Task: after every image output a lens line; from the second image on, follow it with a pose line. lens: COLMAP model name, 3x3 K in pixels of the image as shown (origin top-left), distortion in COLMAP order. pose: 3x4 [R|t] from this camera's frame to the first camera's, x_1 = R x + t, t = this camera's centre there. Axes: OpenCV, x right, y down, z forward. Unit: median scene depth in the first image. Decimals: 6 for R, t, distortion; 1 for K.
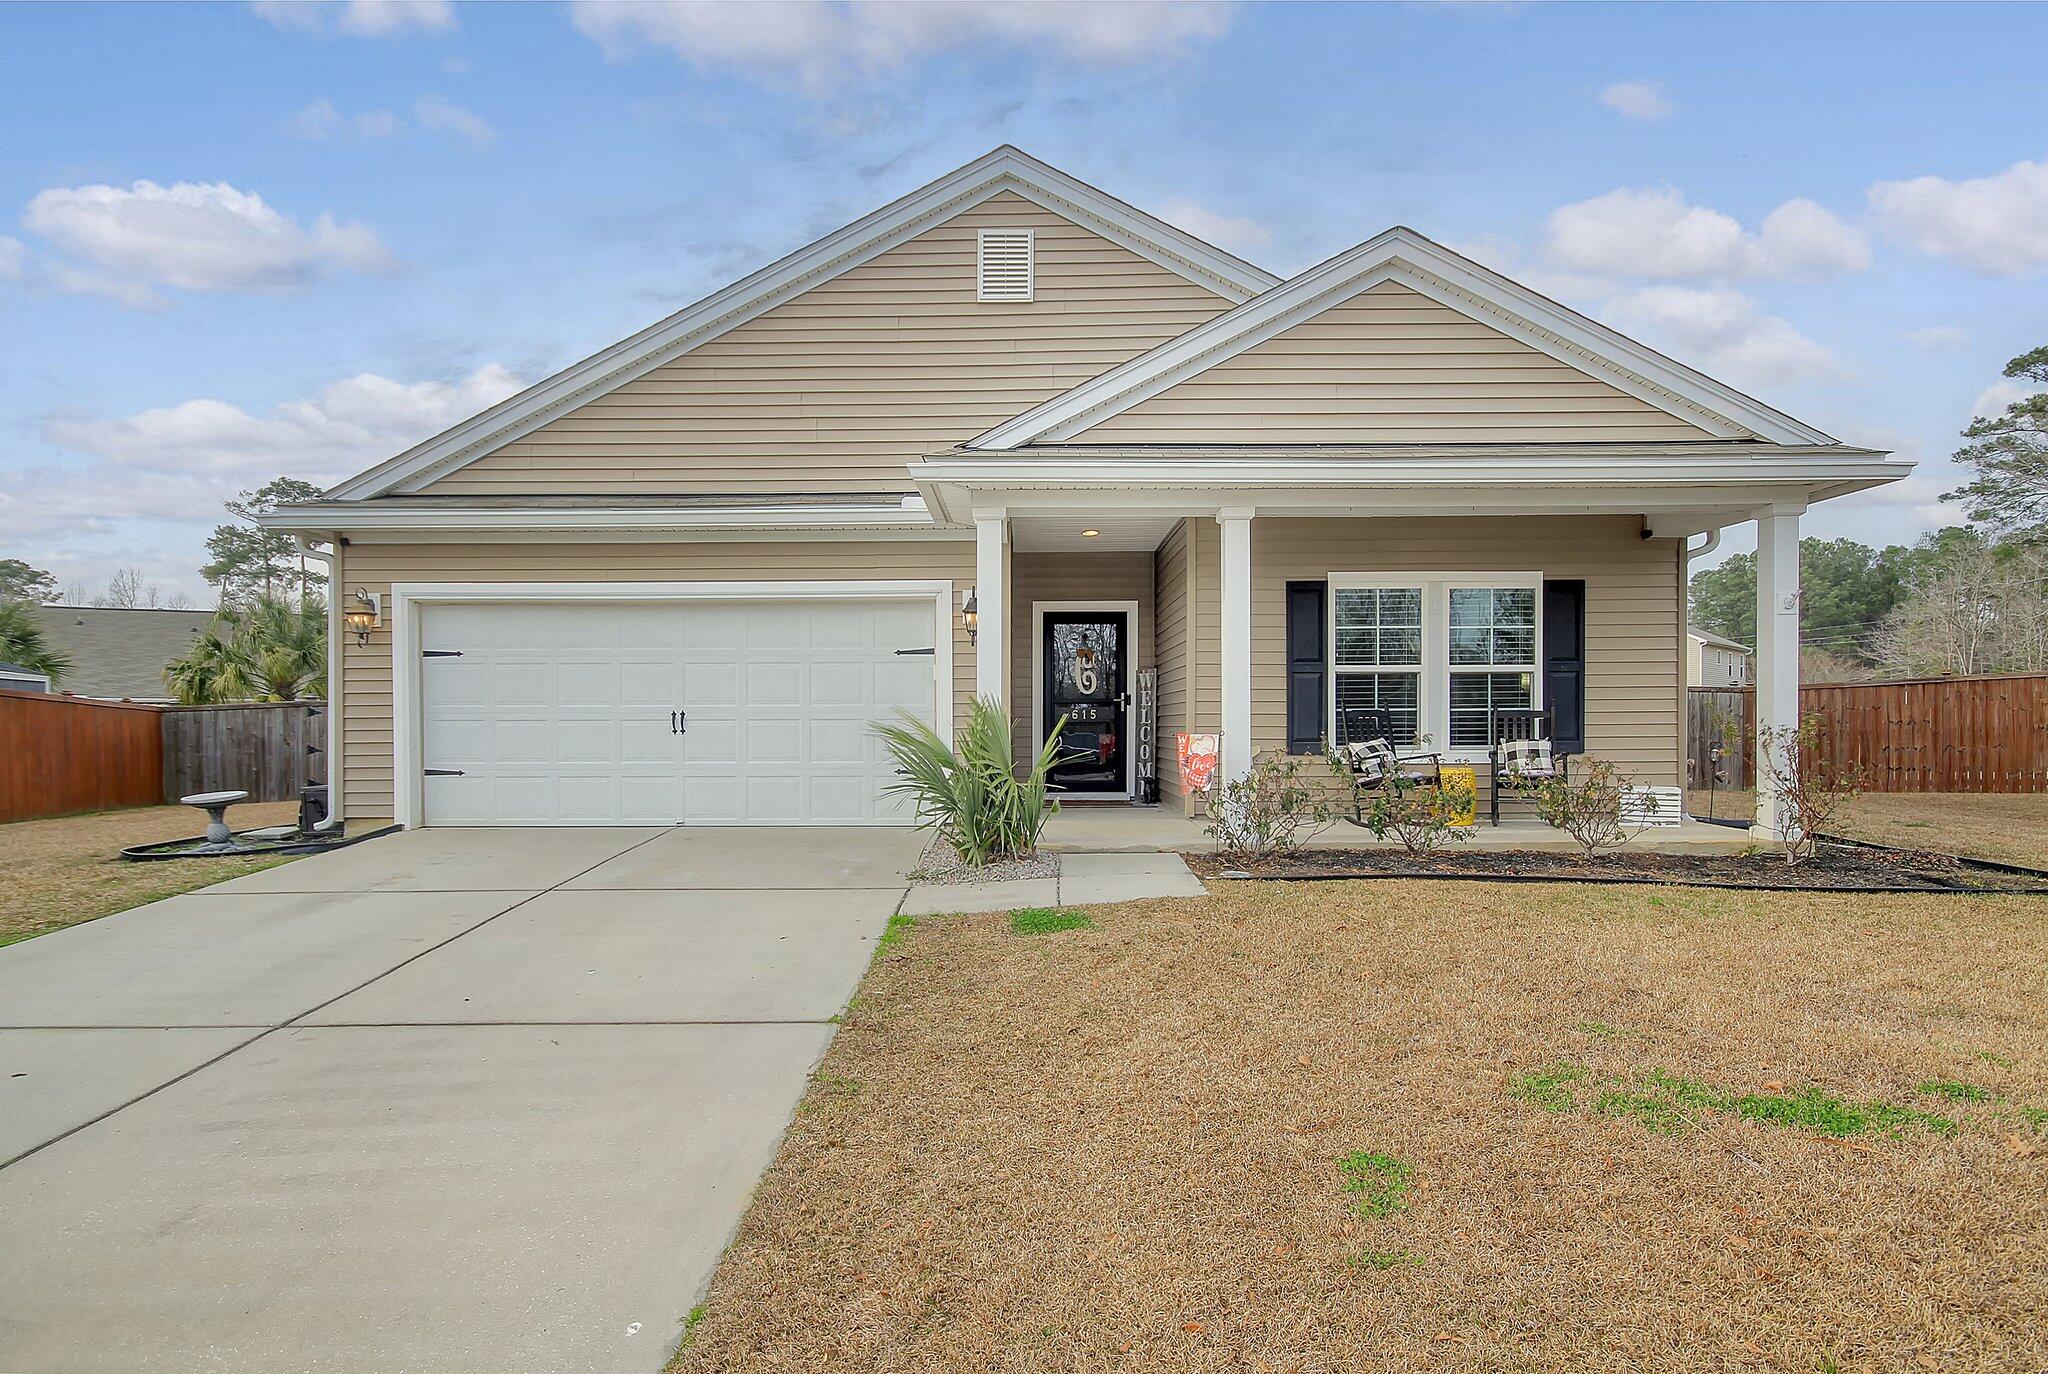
lens RADIAL K [[1020.7, 0, 1017.8], [0, 1020.7, 752.5], [0, 0, 1]] dist [0.002504, 0.001114]
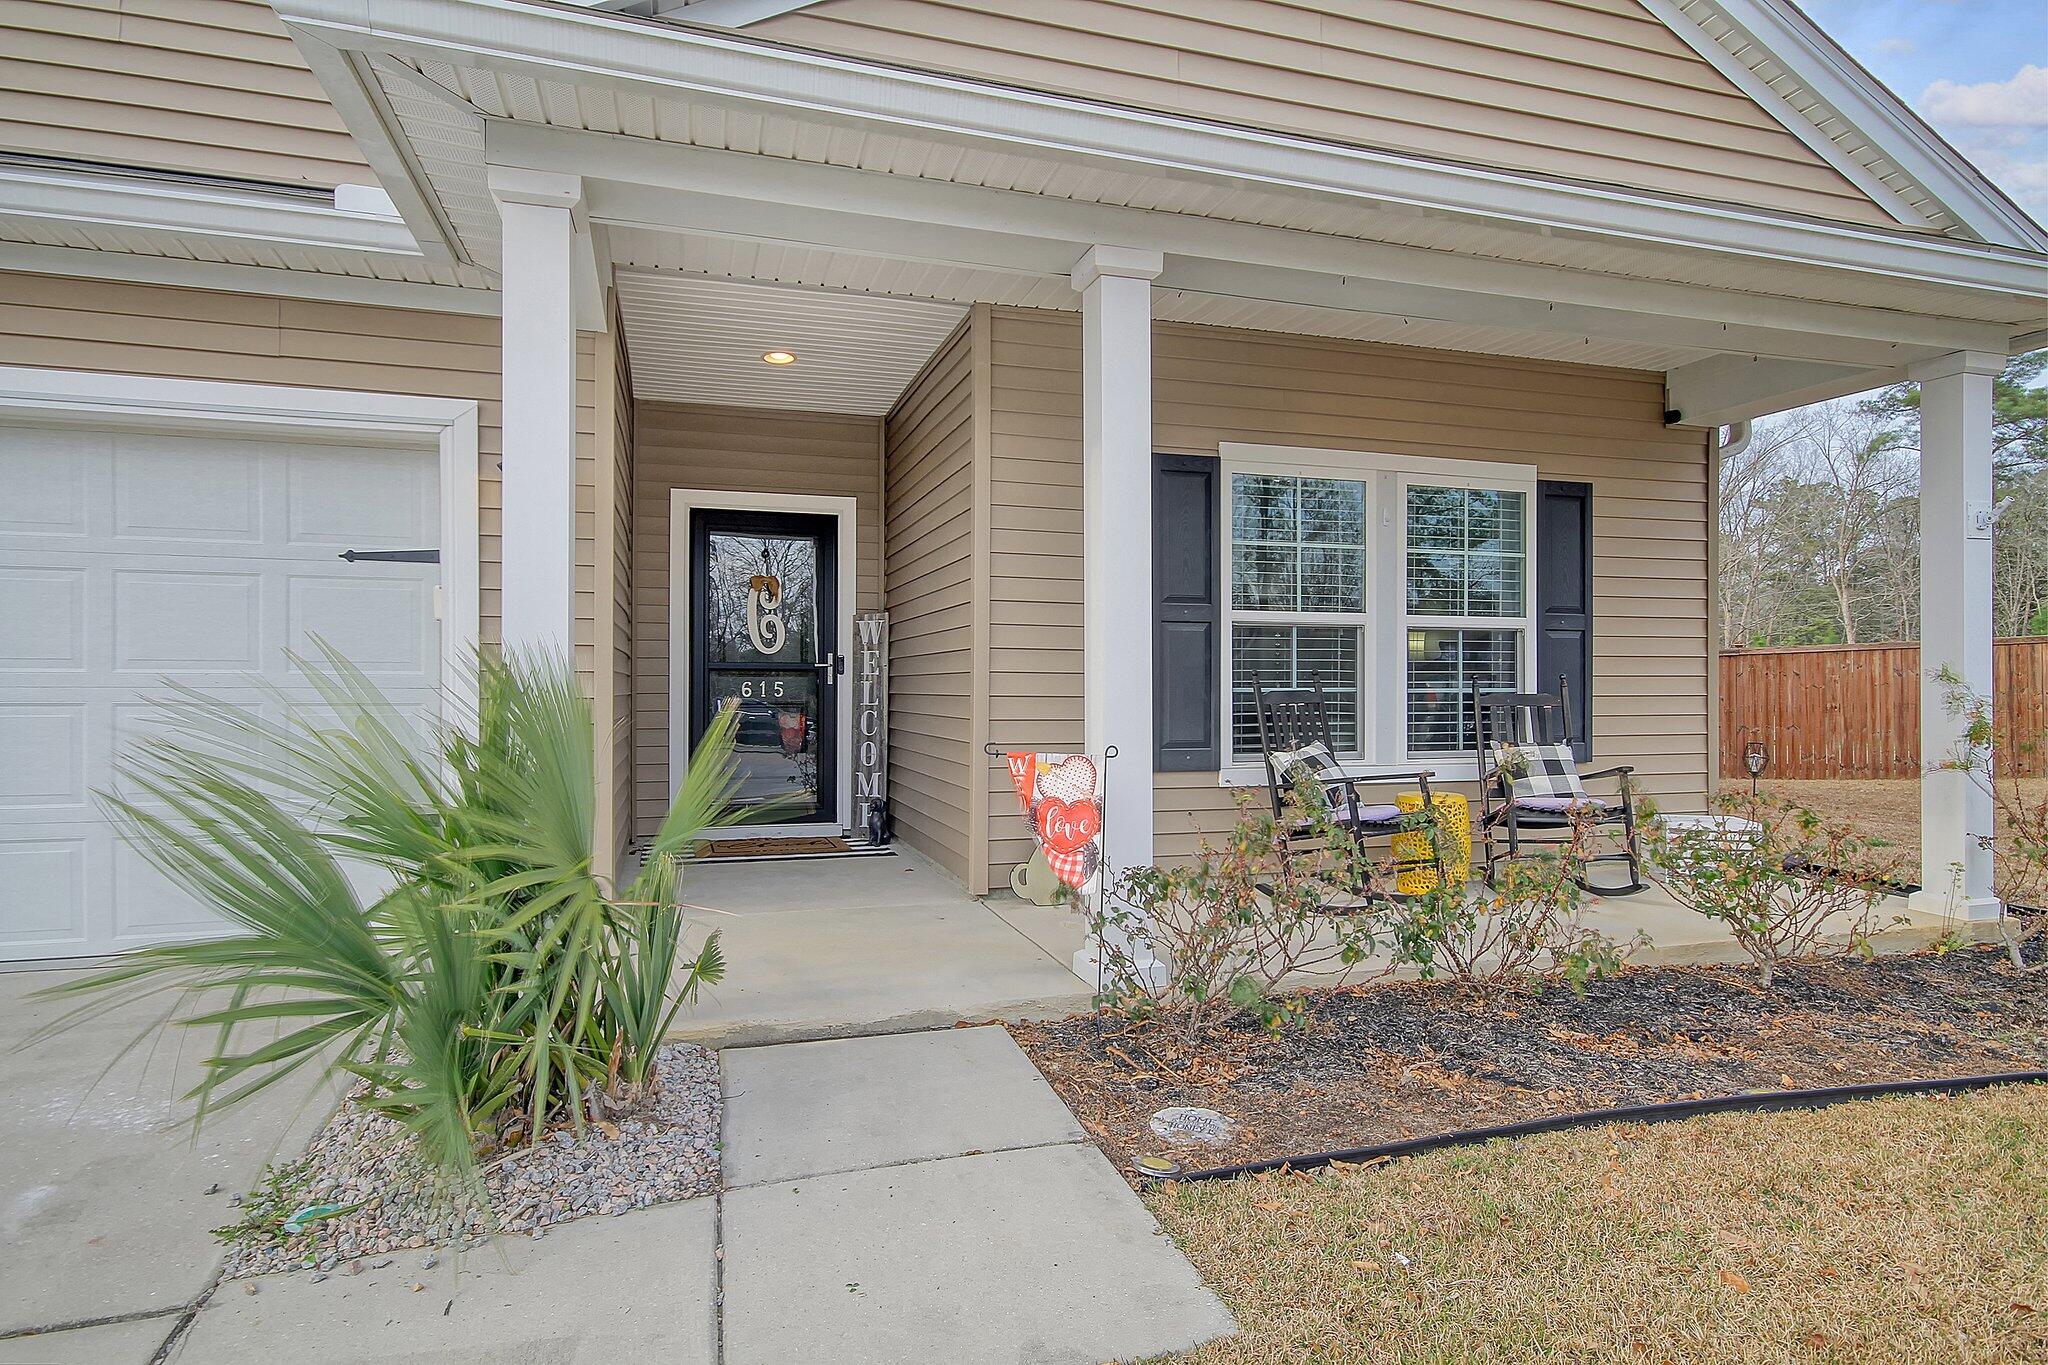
lens RADIAL K [[1137.6, 0, 1014.9], [0, 1137.6, 701.9], [0, 0, 1]] dist [0.001908, 0.001990]
pose [[0.956213, 0.002762, 0.292660, 0.016576], [0.001894, 0.999876, -0.015627, -0.025860], [-0.292666, 0.015497, 0.956089, 0.443168]]
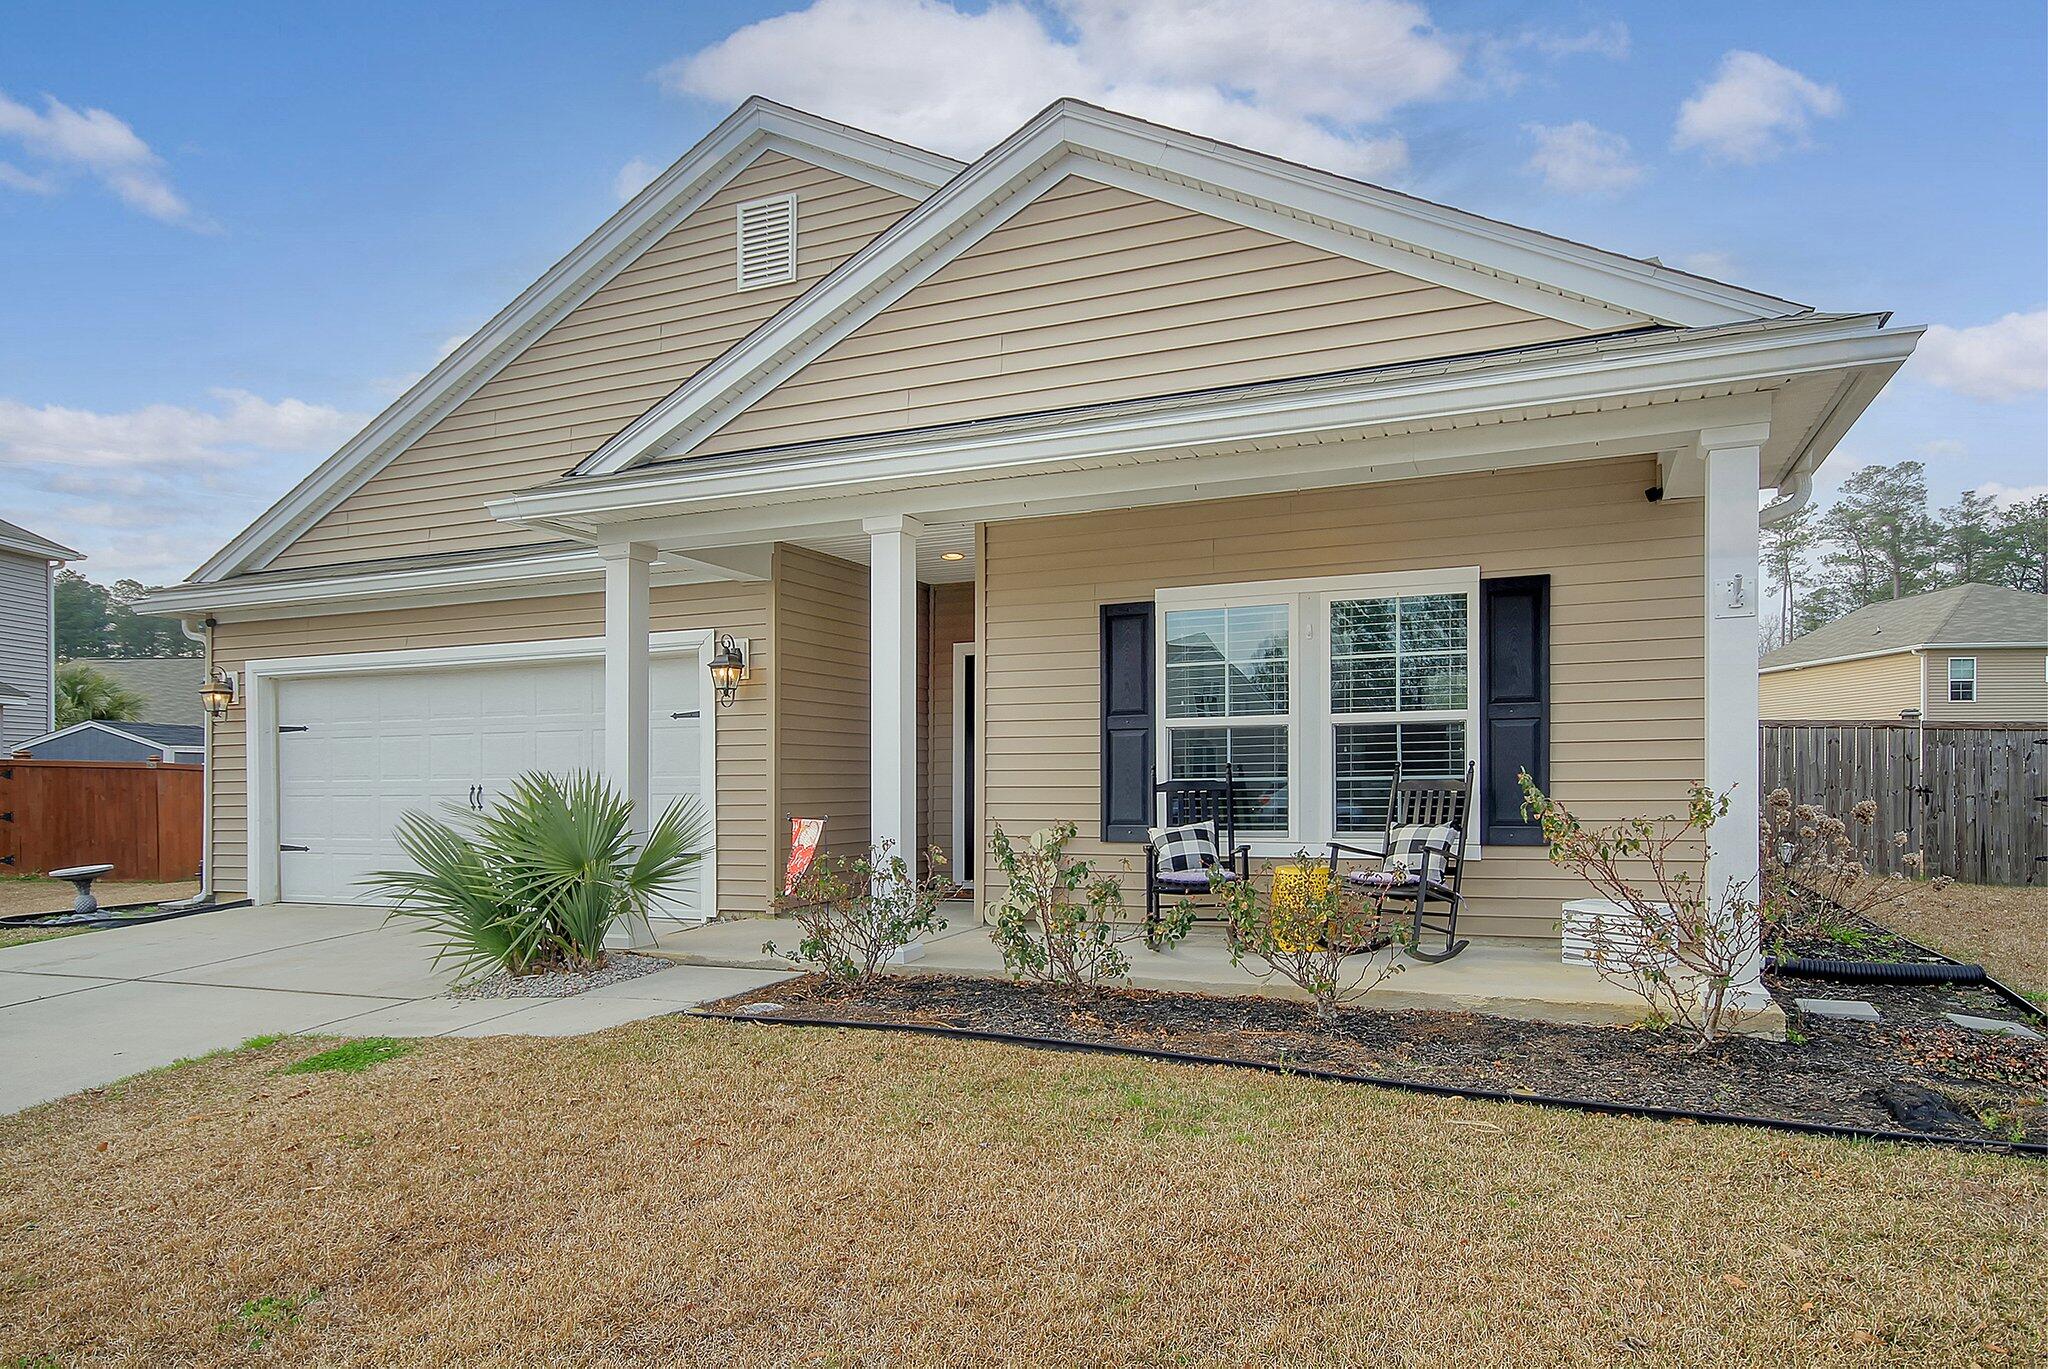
lens RADIAL K [[1183.2, 0, 1012.2], [0, 1183.2, 797.2], [0, 0, 1]] dist [0.007257, 0.002095]
pose [[0.928488, -0.000432, -0.371362, 0.518504], [-0.003443, 0.999946, -0.009771, -0.021514], [0.371346, 0.010350, 0.928437, 0.189001]]
